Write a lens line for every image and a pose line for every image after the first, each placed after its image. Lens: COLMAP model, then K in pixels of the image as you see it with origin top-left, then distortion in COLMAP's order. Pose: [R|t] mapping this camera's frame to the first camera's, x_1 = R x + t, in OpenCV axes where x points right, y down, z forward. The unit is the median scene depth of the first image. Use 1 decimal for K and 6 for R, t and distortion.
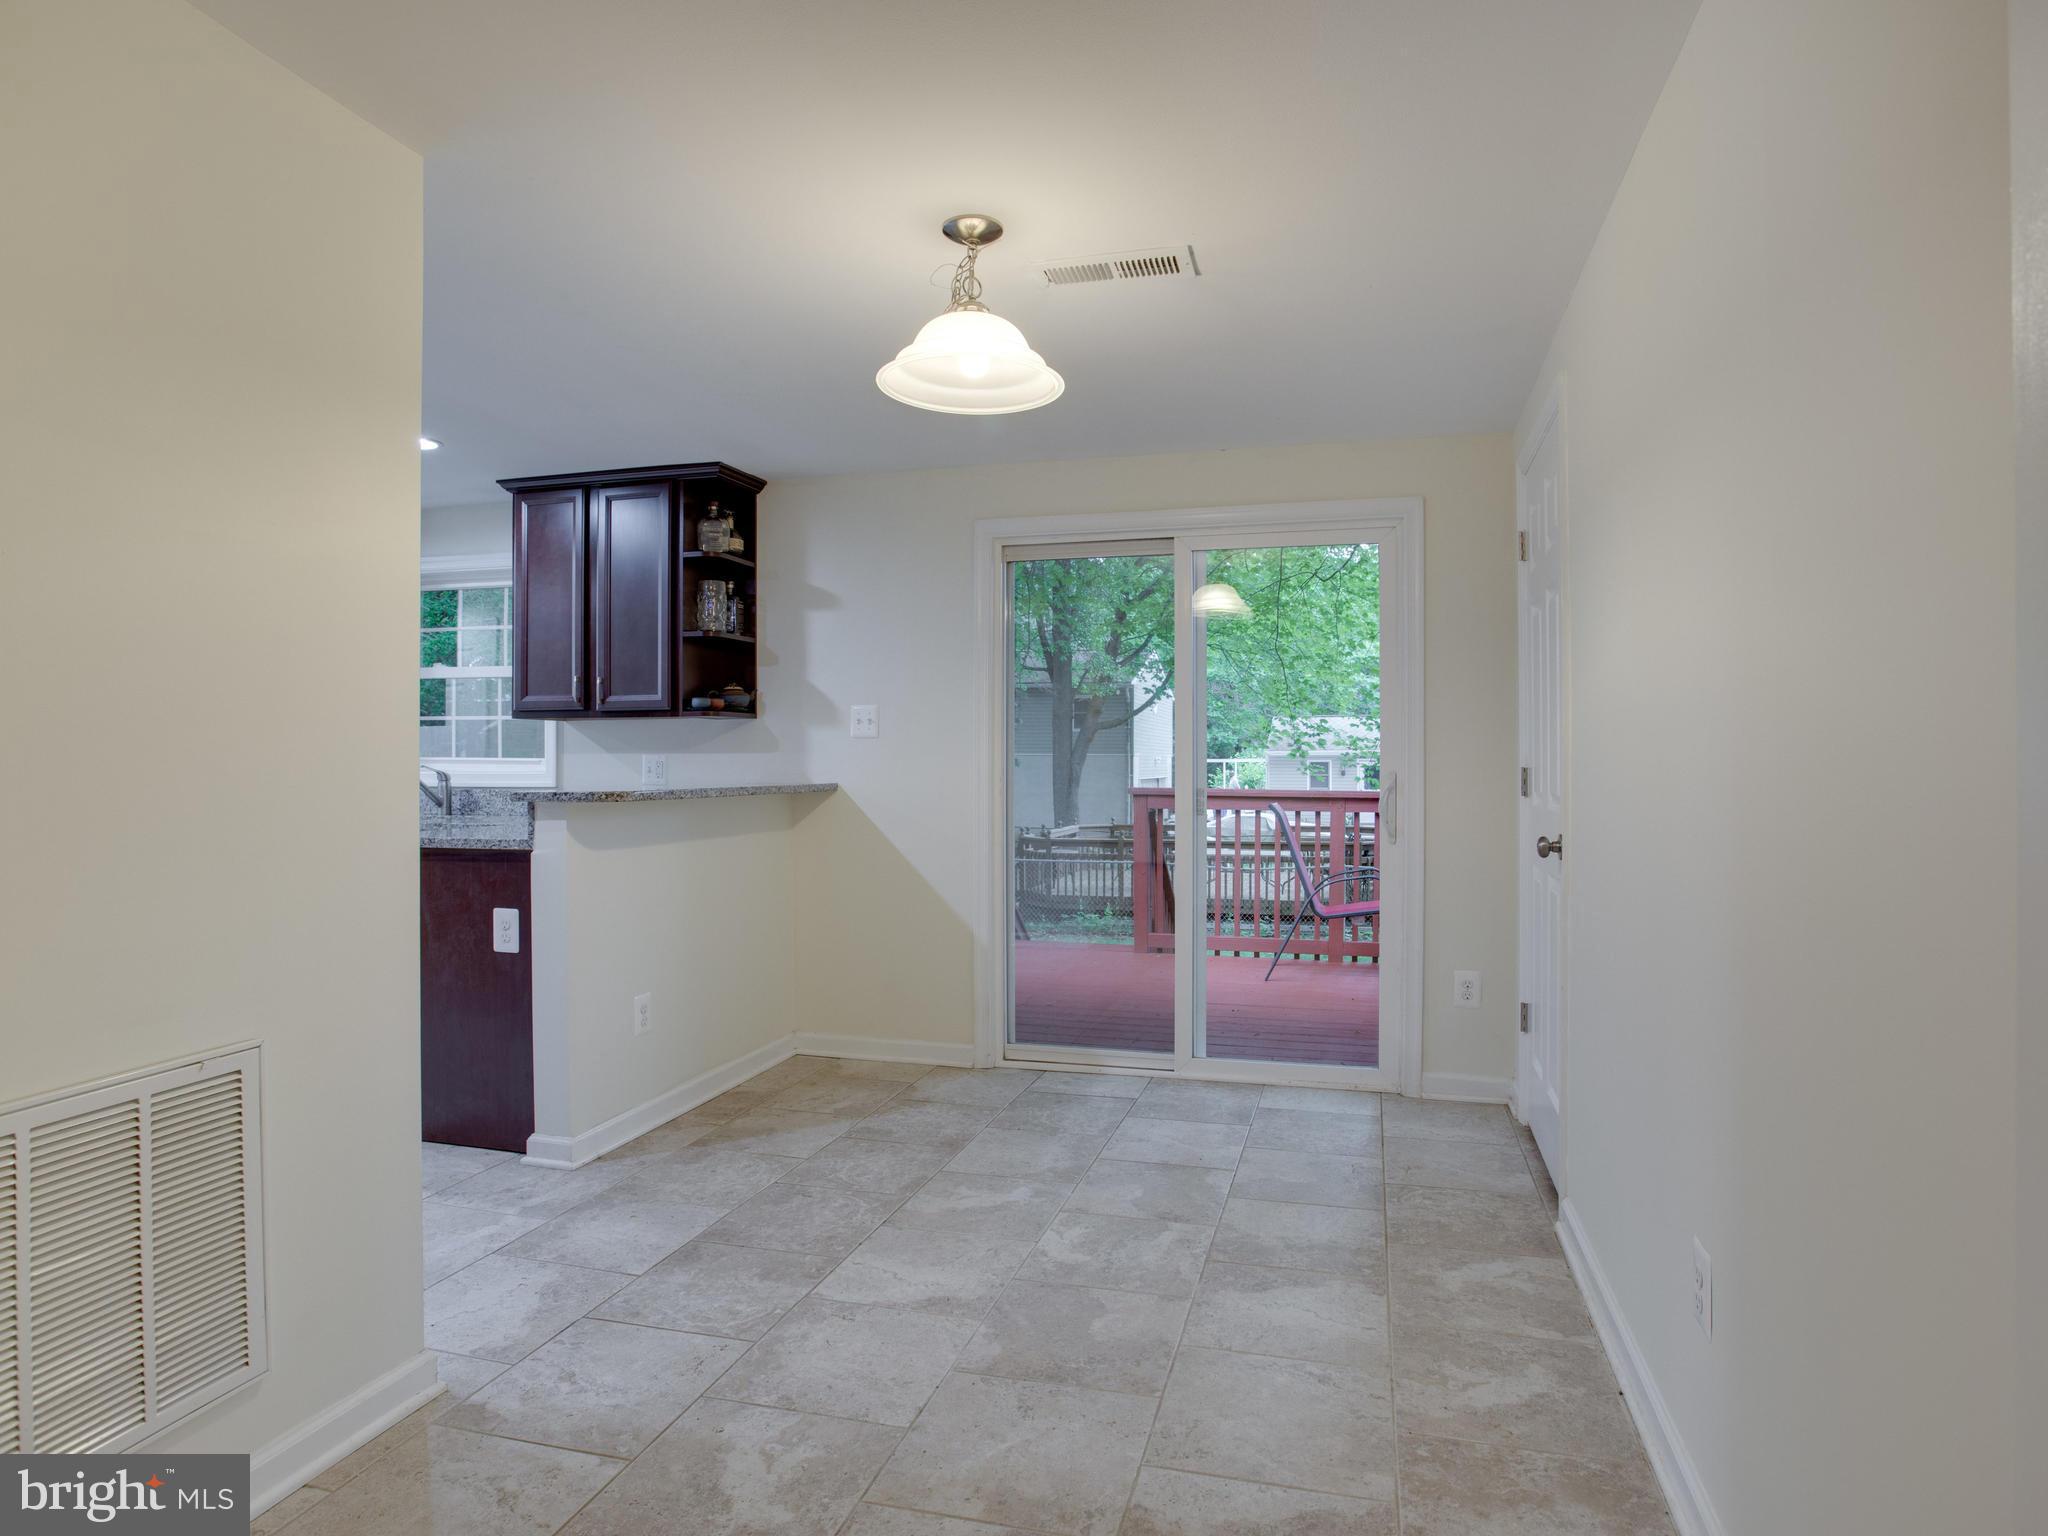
lens RADIAL K [[1529.4, 0, 1036.4], [0, 1529.4, 774.2], [0, 0, 1]] dist [-0.062008, 0.008625]
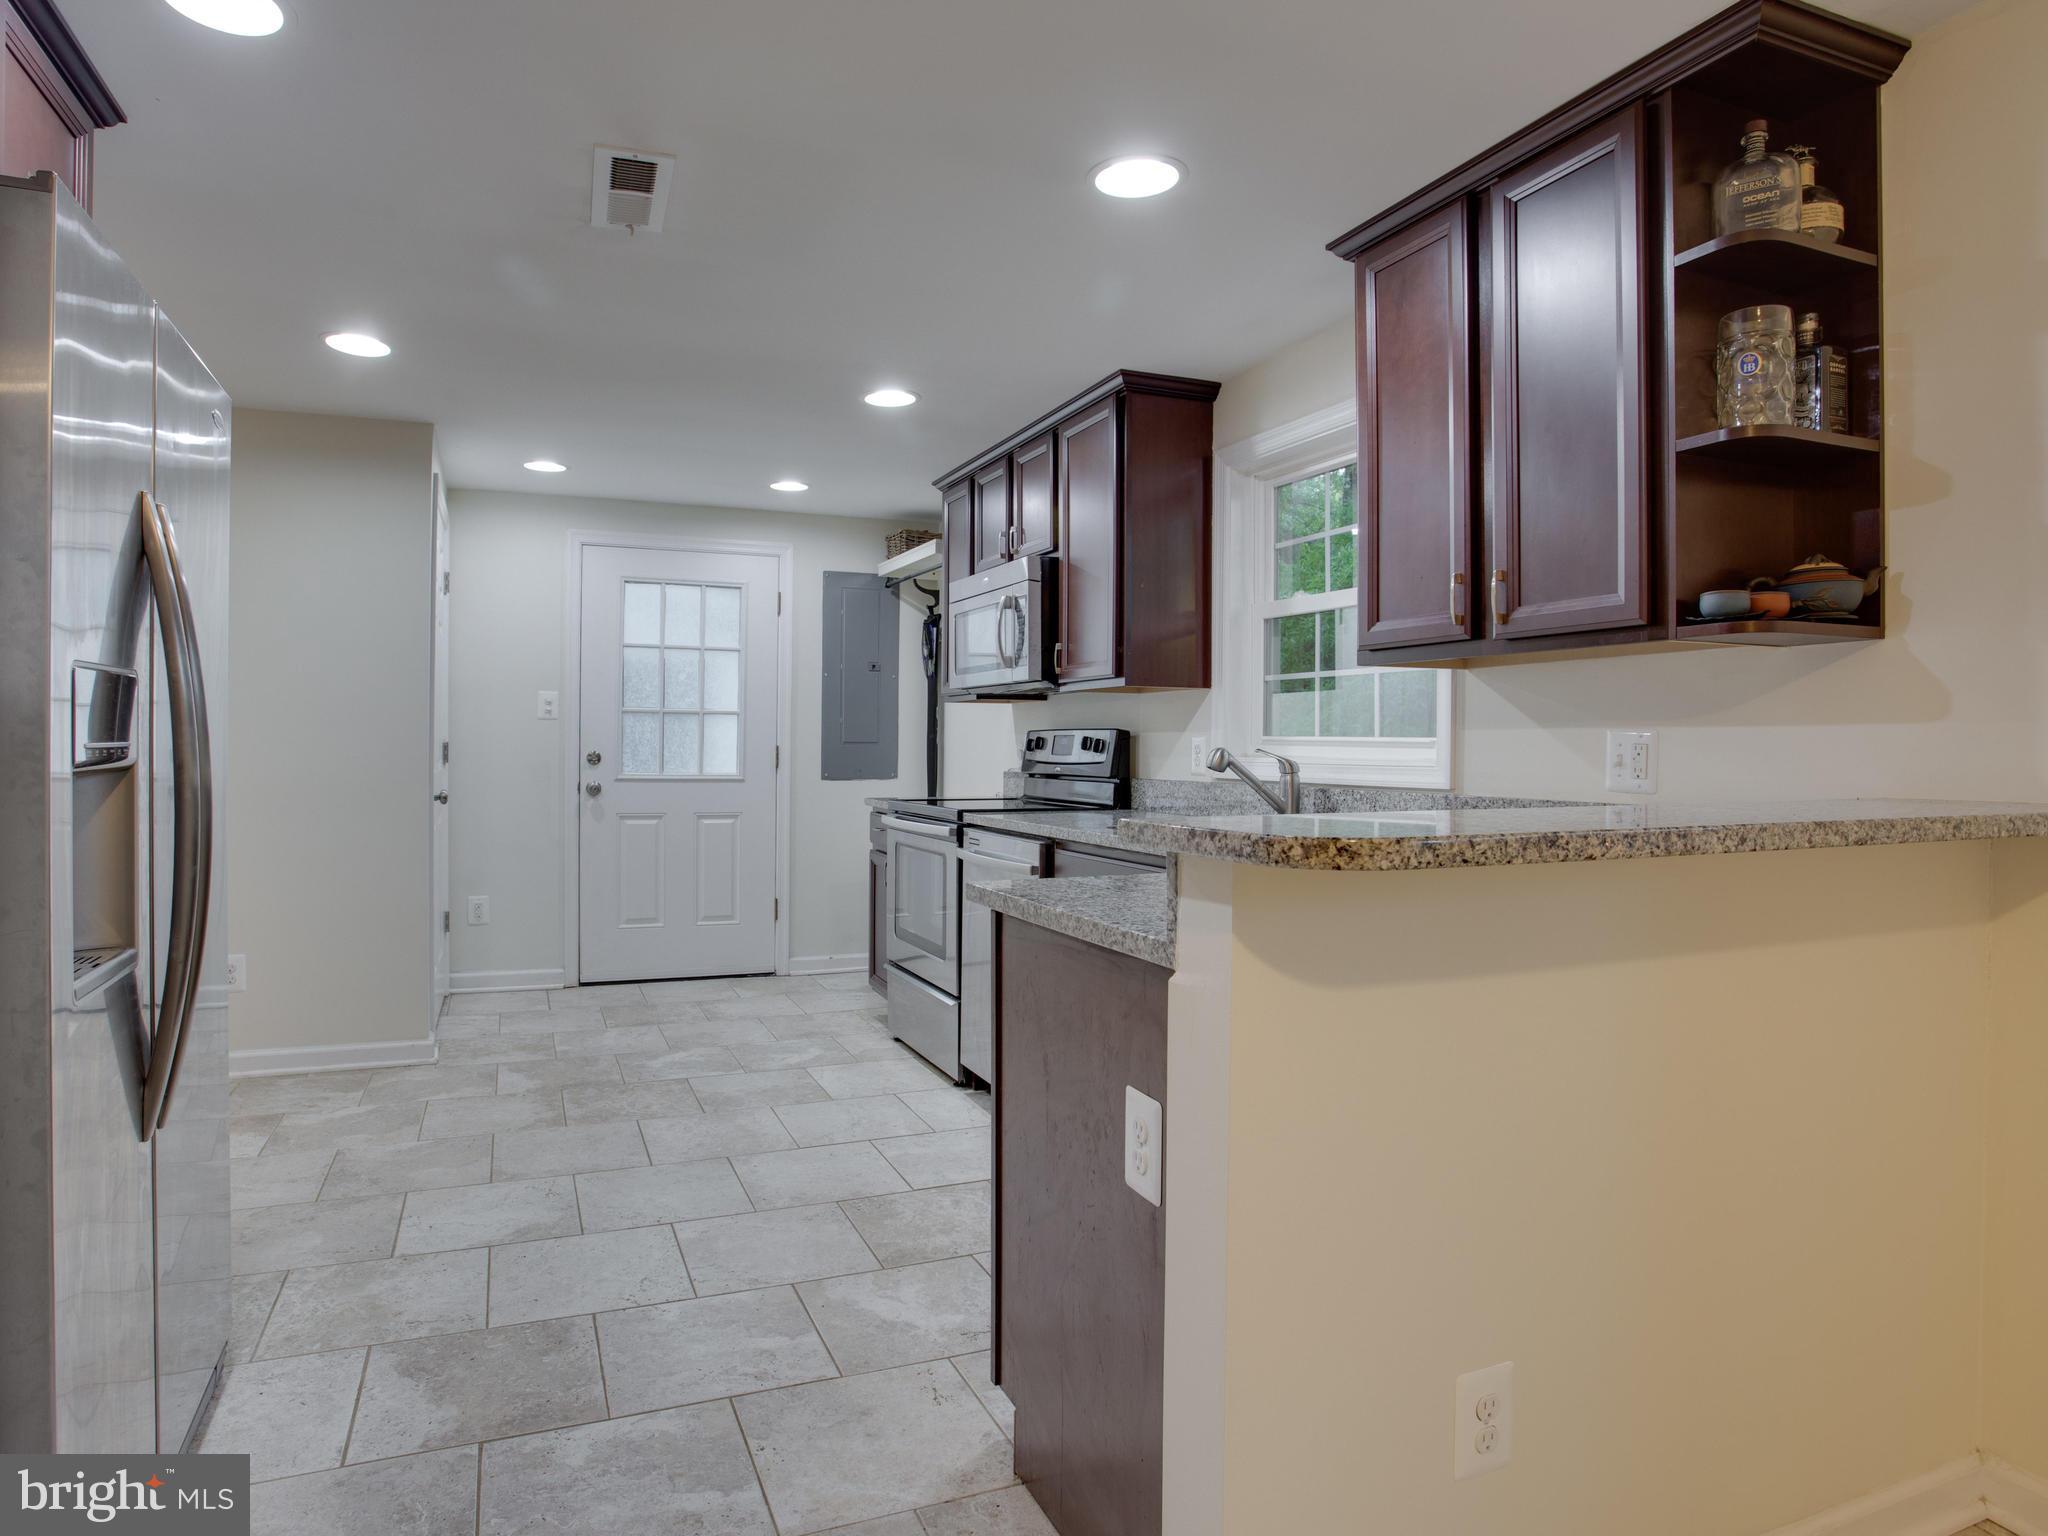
lens RADIAL K [[1138.8, 0, 1023.0], [0, 1138.8, 759.8], [0, 0, 1]] dist [-0.061647, 0.019151]
pose [[0.656695, 0.012135, -0.754059, -0.113242], [-0.006805, 0.999925, 0.010166, -0.005641], [0.754125, -0.001545, 0.656729, 0.641547]]
